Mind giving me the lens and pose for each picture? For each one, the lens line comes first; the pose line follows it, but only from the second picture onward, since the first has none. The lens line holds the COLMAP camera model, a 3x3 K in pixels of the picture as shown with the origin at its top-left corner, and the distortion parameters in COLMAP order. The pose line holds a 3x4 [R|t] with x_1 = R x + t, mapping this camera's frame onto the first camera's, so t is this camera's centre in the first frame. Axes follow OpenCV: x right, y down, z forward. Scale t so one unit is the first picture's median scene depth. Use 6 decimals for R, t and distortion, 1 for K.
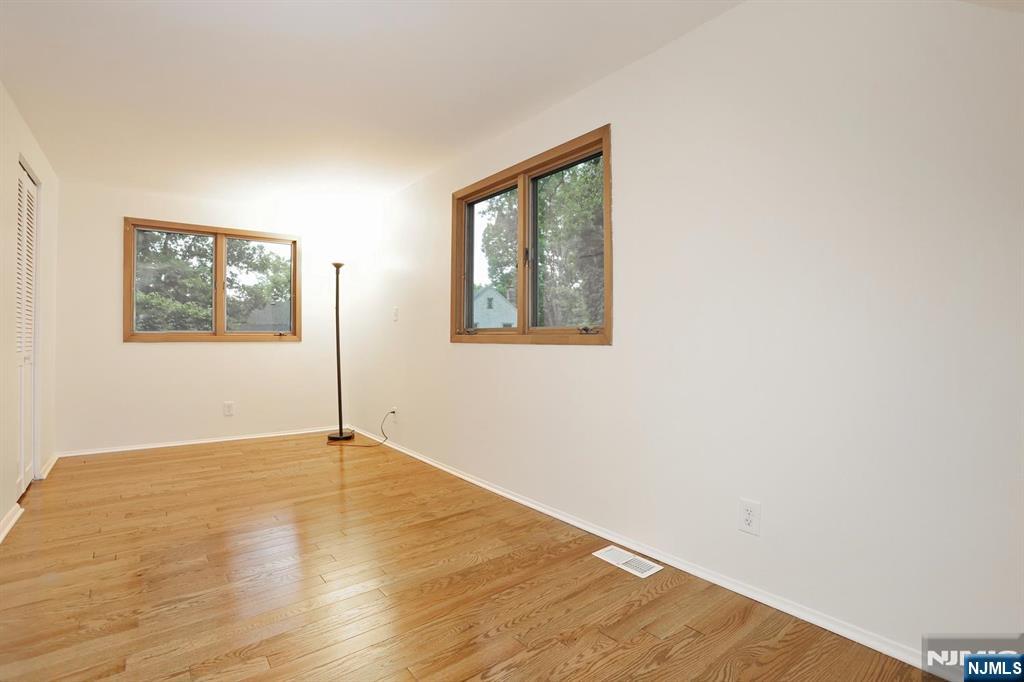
lens RADIAL K [[495.1, 0, 508.9], [0, 495.1, 330.8], [0, 0, 1]] dist [-0.045781, 0.013202]
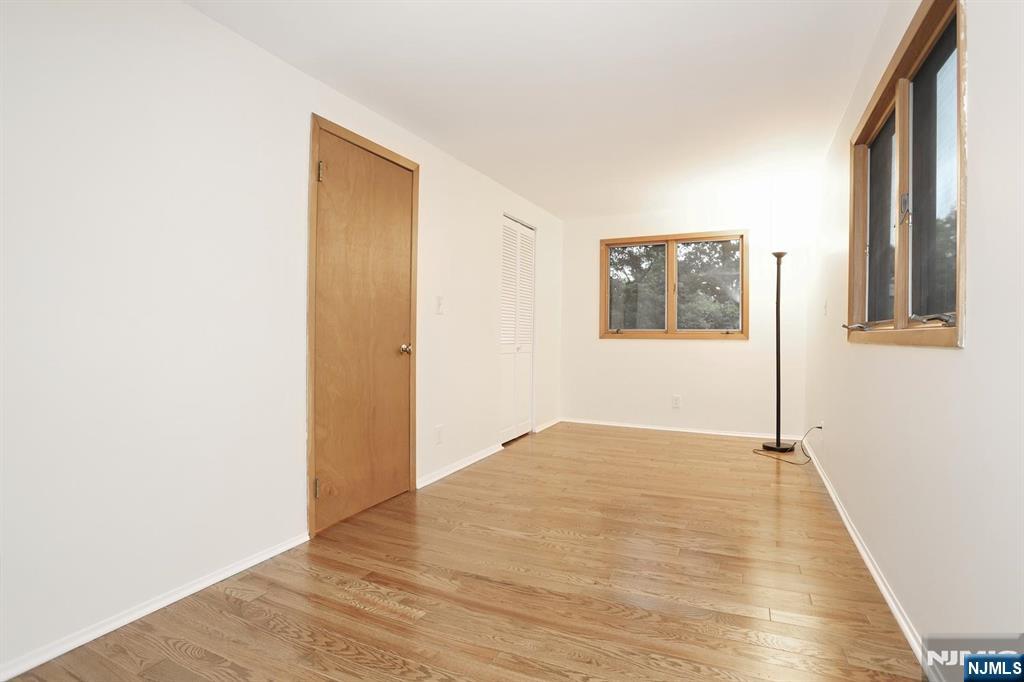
lens RADIAL K [[495.1, 0, 504.6], [0, 495.1, 337.2], [0, 0, 1]] dist [-0.045781, 0.013202]
pose [[0.469133, 0.007642, -0.883095, 0.230537], [0.004465, 0.999929, 0.011025, 0.004351], [0.883116, -0.009115, 0.469066, 0.171400]]
